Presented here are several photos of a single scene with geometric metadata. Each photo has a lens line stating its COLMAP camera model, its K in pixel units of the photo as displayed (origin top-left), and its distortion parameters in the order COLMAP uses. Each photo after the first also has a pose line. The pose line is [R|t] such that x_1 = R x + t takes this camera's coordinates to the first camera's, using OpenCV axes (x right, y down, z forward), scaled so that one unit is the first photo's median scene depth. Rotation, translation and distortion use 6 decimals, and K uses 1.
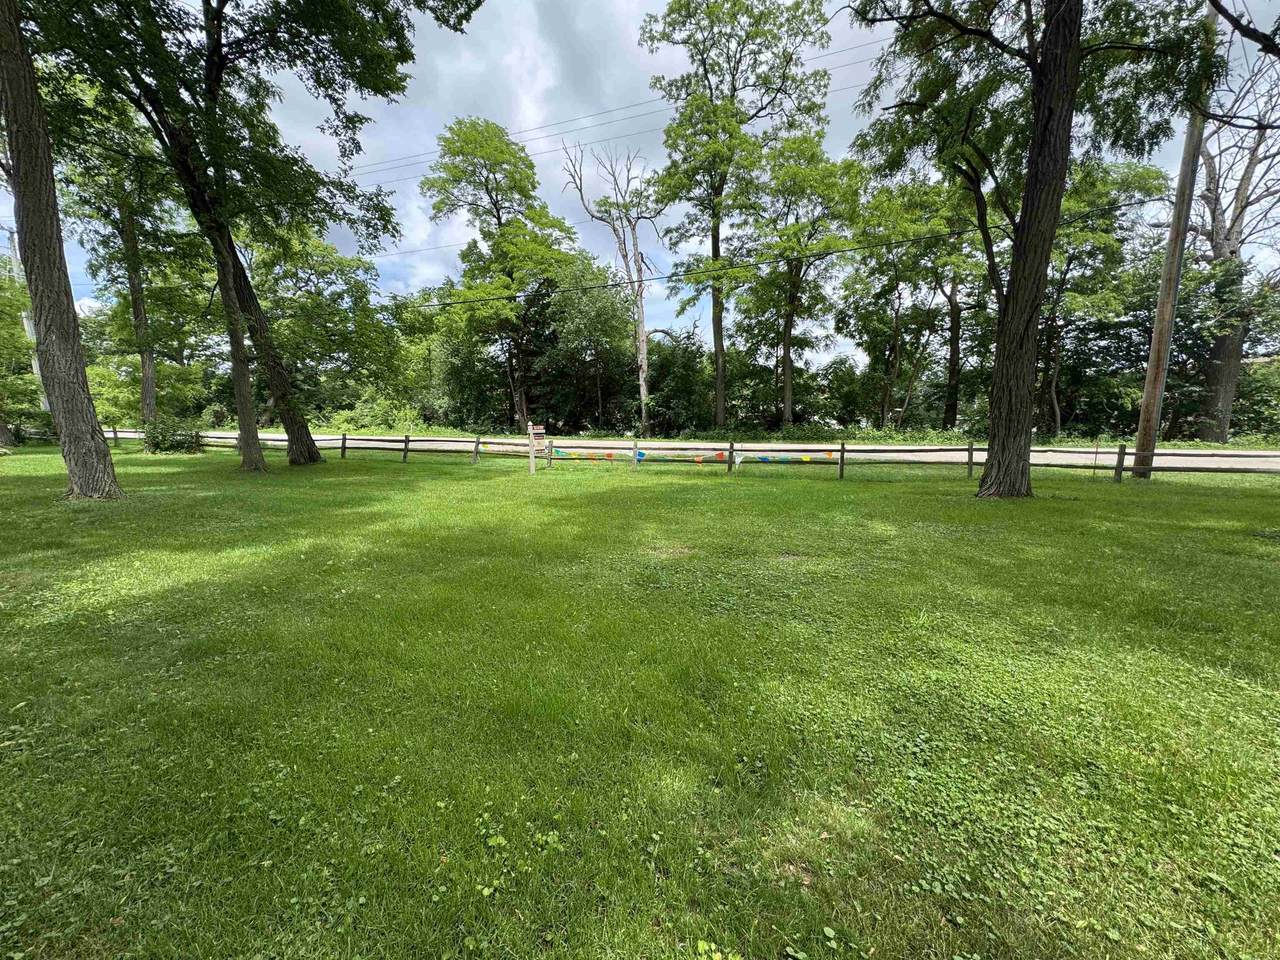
lens RADIAL K [[514.1, 0, 641.4], [0, 514.1, 482.5], [0, 0, 1]] dist [0.000342, 0.000013]
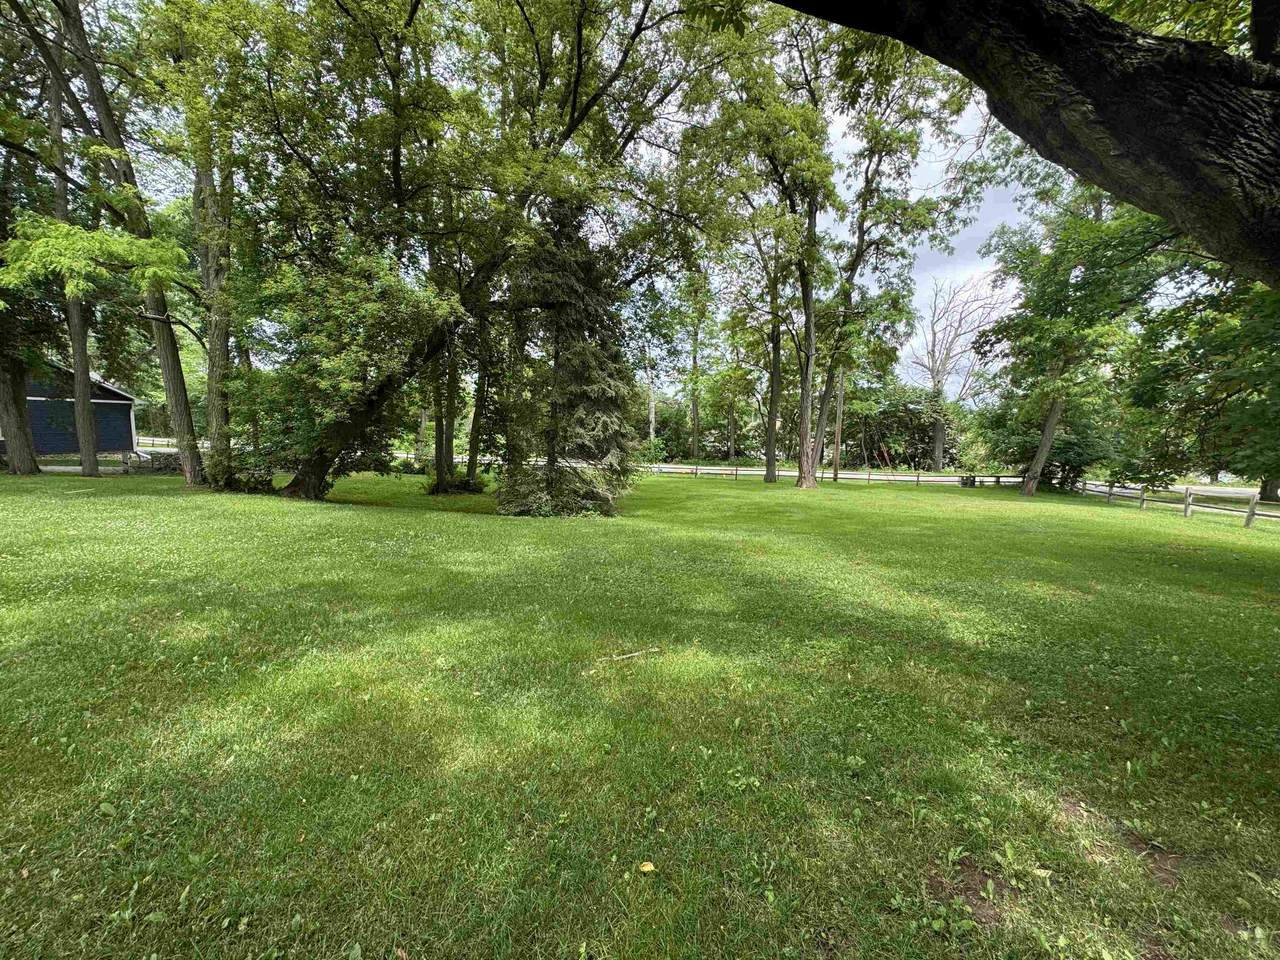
lens RADIAL K [[514.1, 0, 639.0], [0, 514.1, 478.9], [0, 0, 1]] dist [0.000342, 0.000013]
pose [[0.999388, 0.026619, 0.022689, -0.080049], [-0.025427, 0.998359, -0.051314, 0.063559], [-0.024017, 0.050706, 0.998425, -0.771617]]
